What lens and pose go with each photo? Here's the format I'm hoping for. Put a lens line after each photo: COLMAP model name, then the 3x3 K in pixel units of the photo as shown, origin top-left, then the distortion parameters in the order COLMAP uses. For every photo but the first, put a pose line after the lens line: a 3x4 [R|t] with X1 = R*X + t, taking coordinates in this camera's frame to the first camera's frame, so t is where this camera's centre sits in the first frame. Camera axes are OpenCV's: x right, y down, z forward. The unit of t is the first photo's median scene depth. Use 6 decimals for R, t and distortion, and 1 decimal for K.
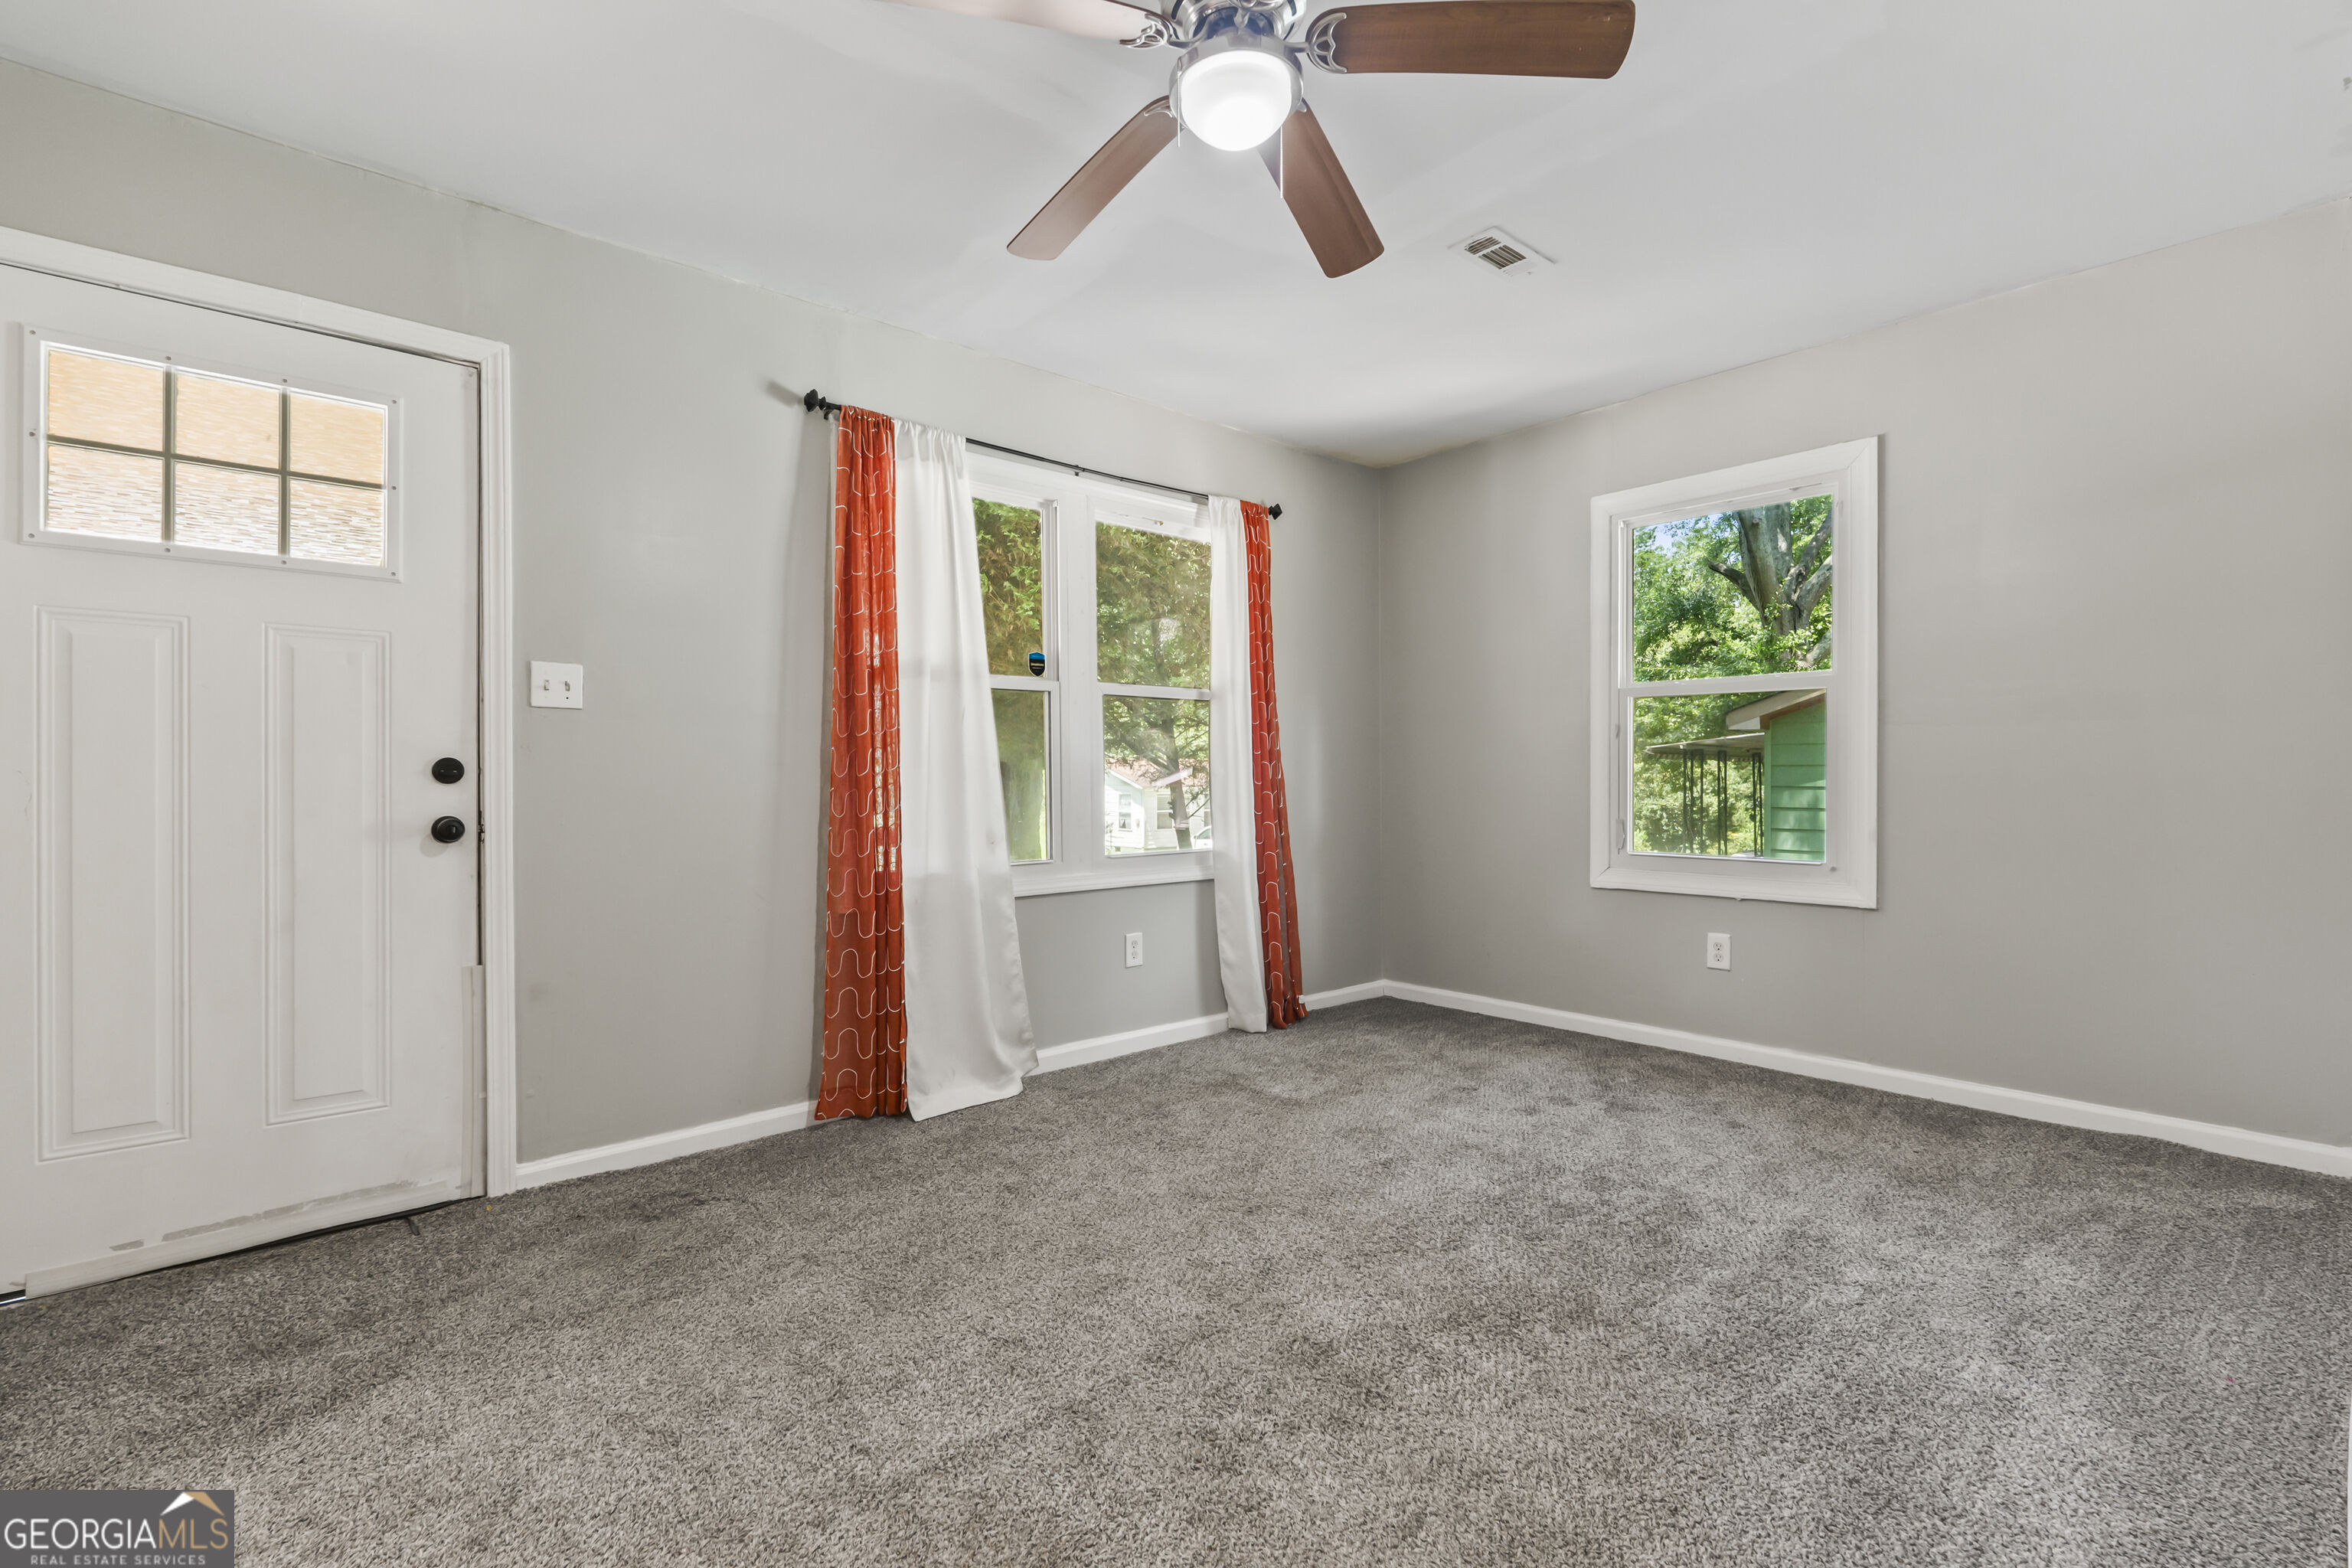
lens RADIAL K [[1040.7, 0, 1171.1], [0, 1040.7, 783.9], [0, 0, 1]] dist [0.000978, -0.000286]
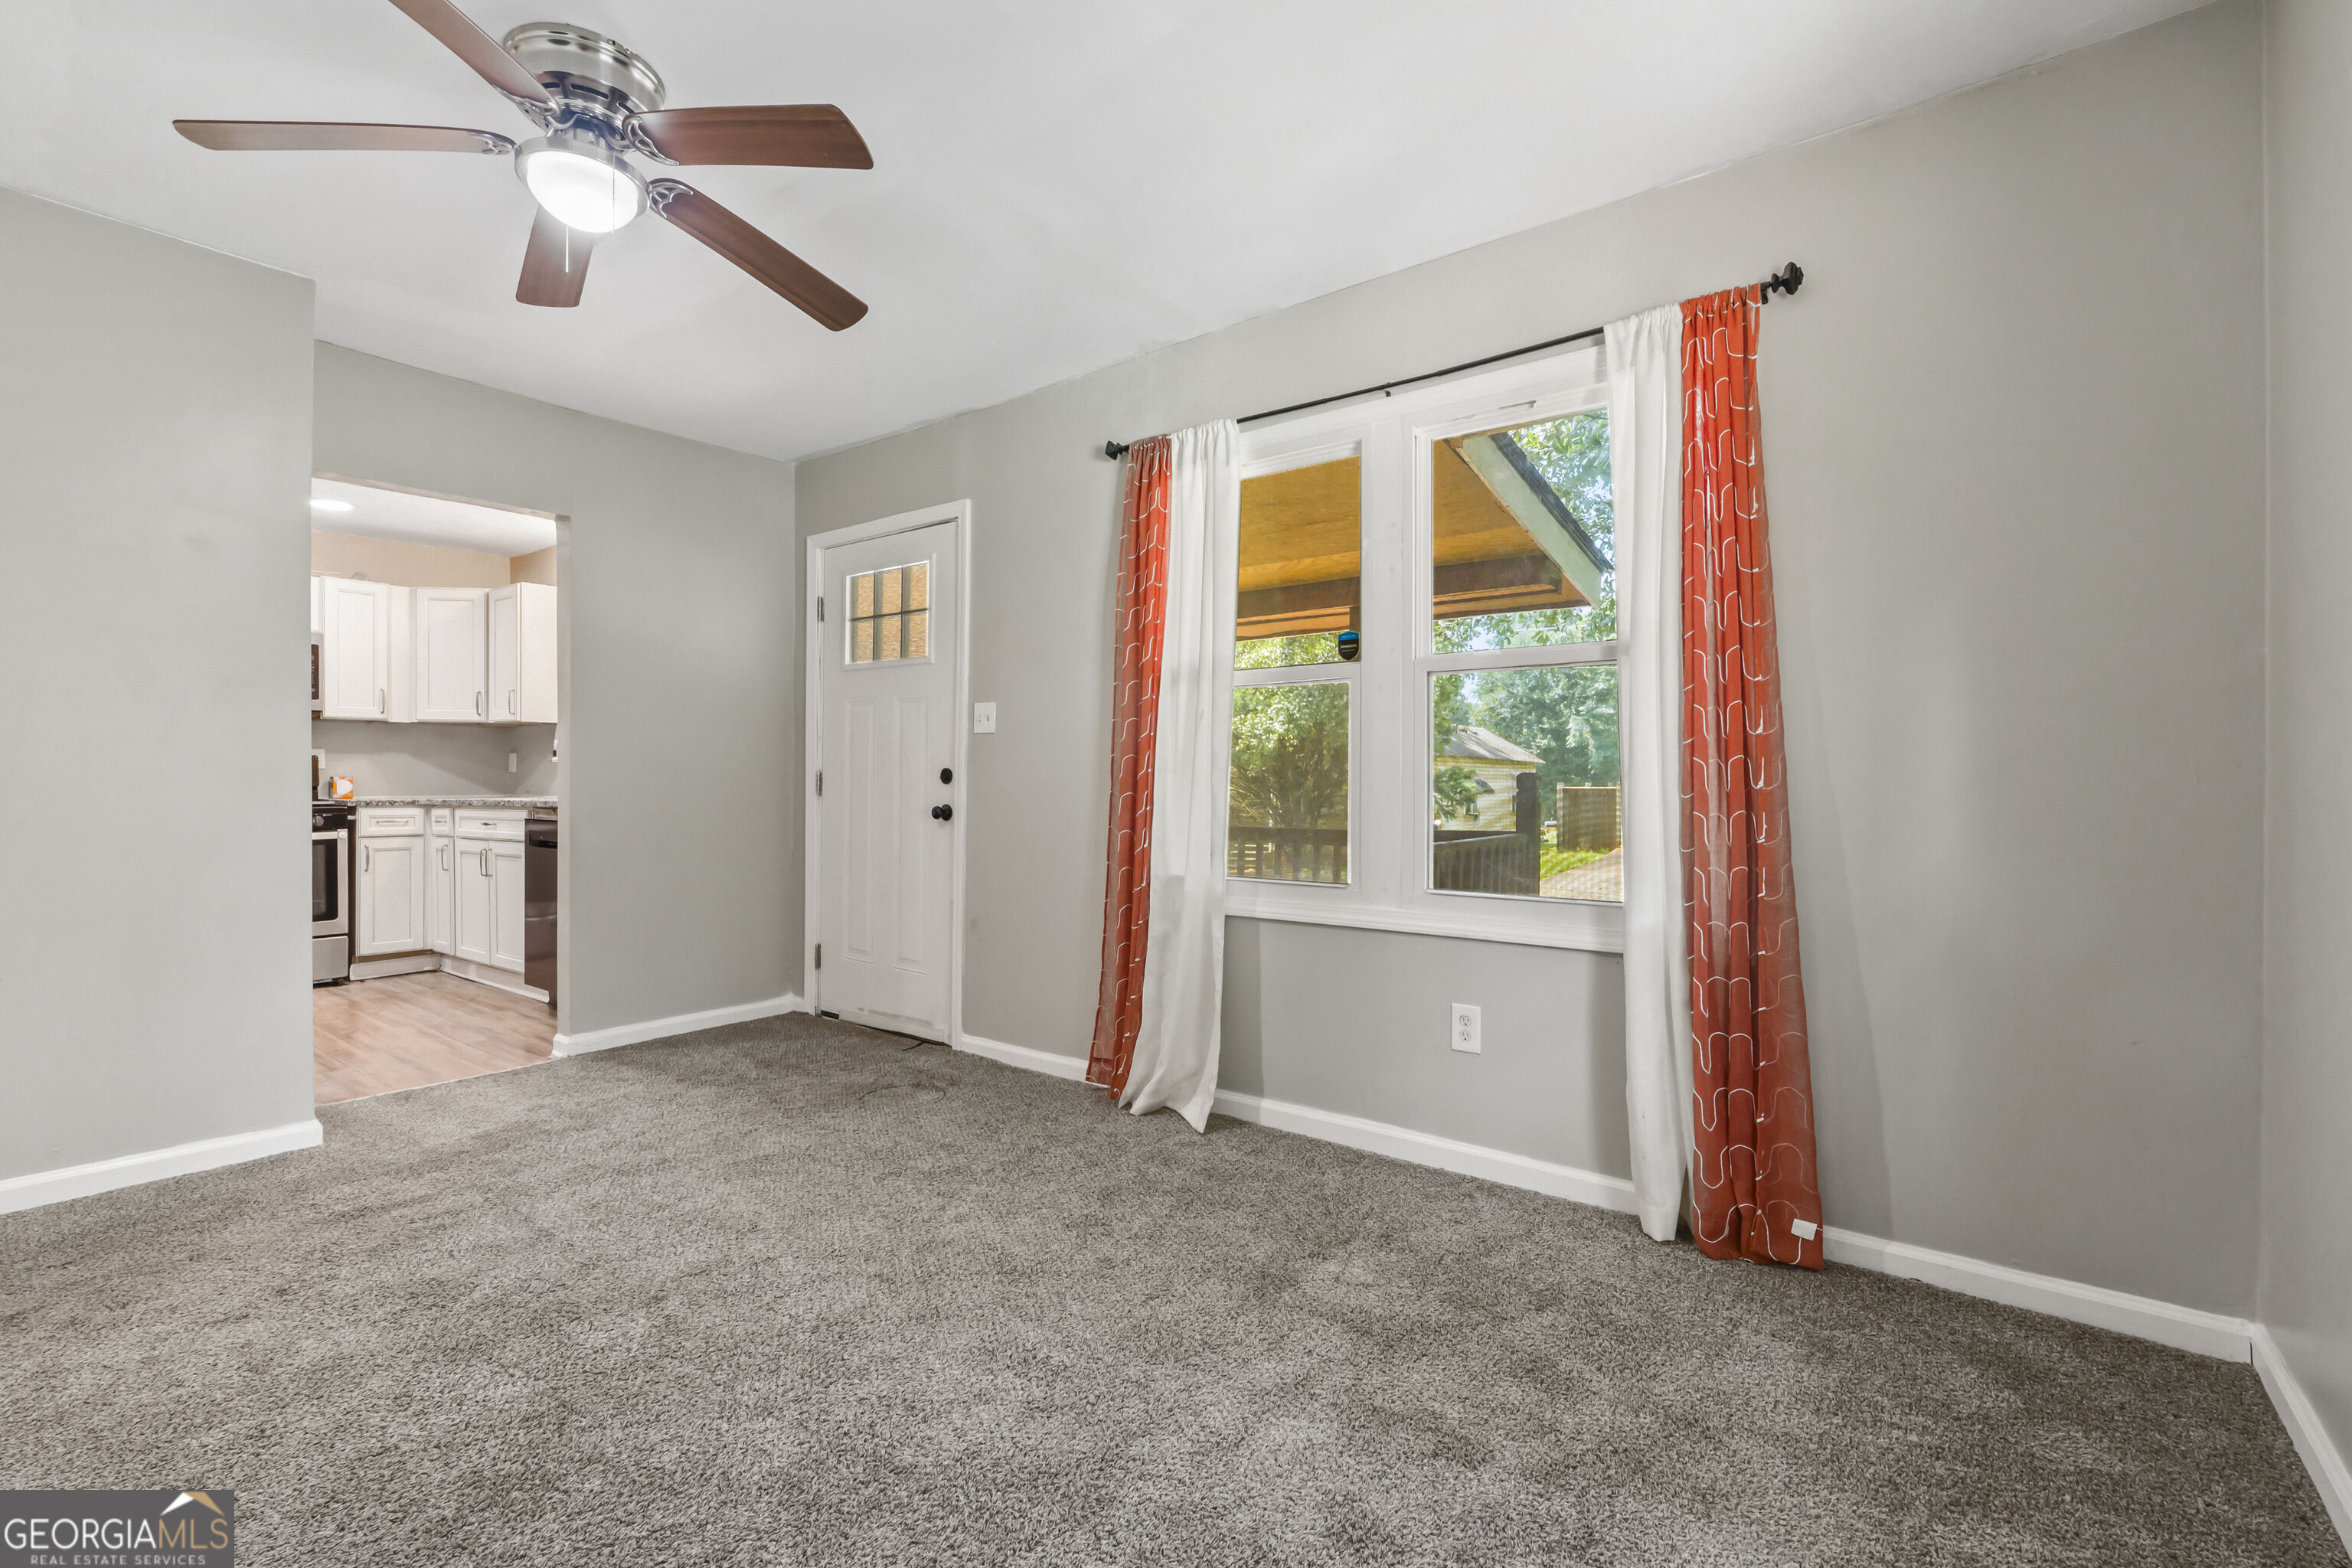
lens RADIAL K [[1040.7, 0, 1167.9], [0, 1040.7, 772.6], [0, 0, 1]] dist [0.000978, -0.000286]
pose [[0.194352, 0.001395, -0.980931, 0.734701], [-0.006228, 0.999981, 0.000189, -0.015634], [0.980912, 0.006073, 0.194357, 0.788336]]
